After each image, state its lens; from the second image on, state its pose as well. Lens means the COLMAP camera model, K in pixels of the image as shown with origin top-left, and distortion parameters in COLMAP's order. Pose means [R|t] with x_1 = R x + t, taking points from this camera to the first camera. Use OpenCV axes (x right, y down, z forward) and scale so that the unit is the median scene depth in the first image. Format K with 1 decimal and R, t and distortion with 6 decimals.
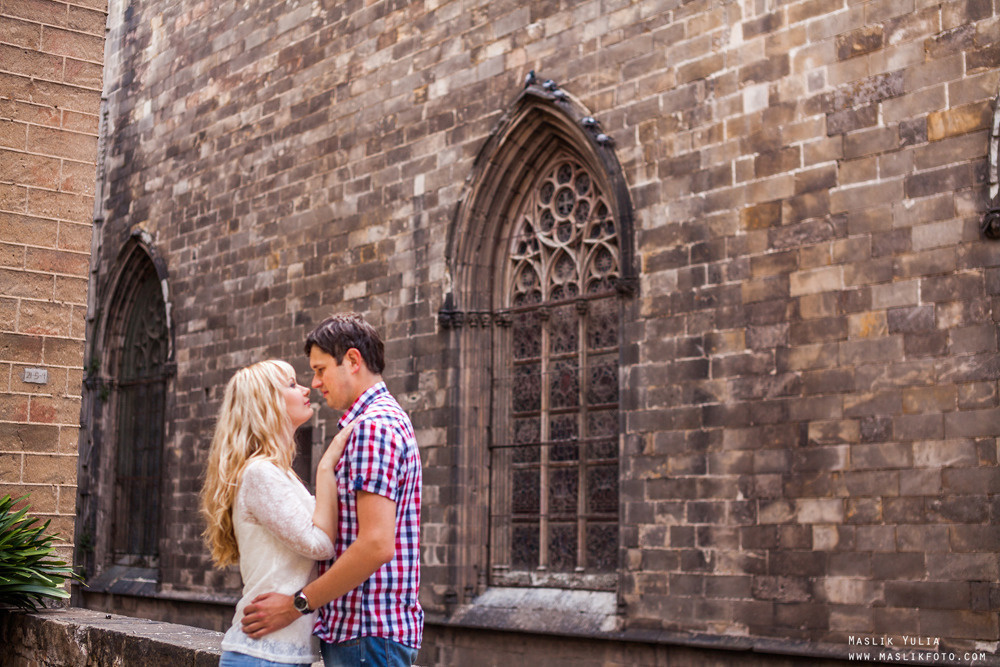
lens RADIAL K [[1358.2, 0, 503.5], [0, 1358.2, 336.7], [0, 0, 1]] dist [-0.095316, 0.000000]
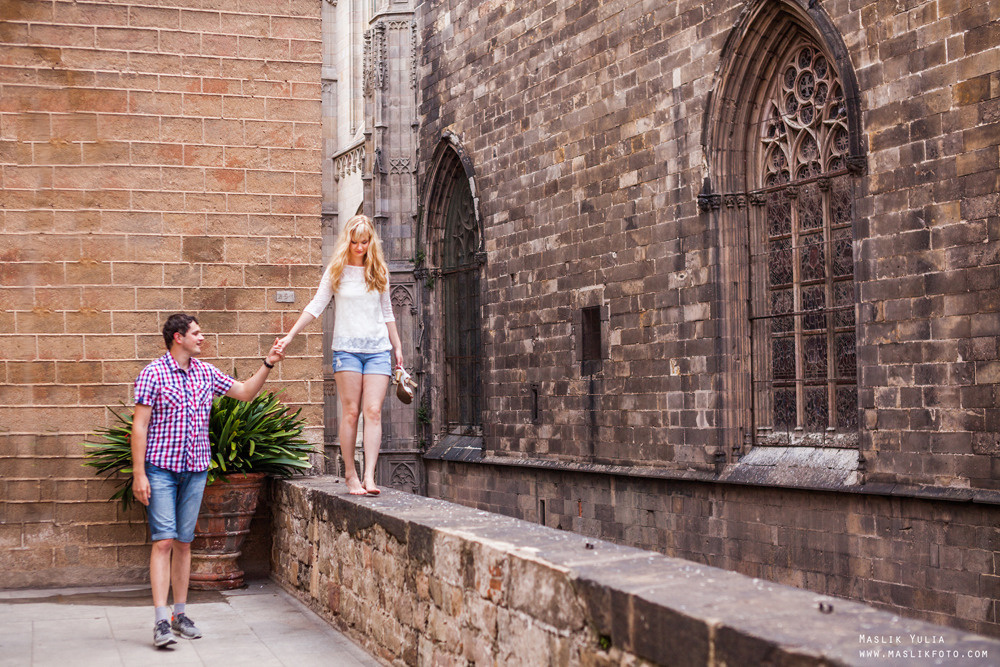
lens RADIAL K [[1358.2, 0, 496.8], [0, 1358.2, 332.5], [0, 0, 1]] dist [-0.095316, 0.000000]
pose [[0.959630, -0.043028, -0.277955, 0.096584], [0.070236, 0.993581, 0.088679, -0.017717], [0.272355, -0.104622, 0.956492, -0.088253]]
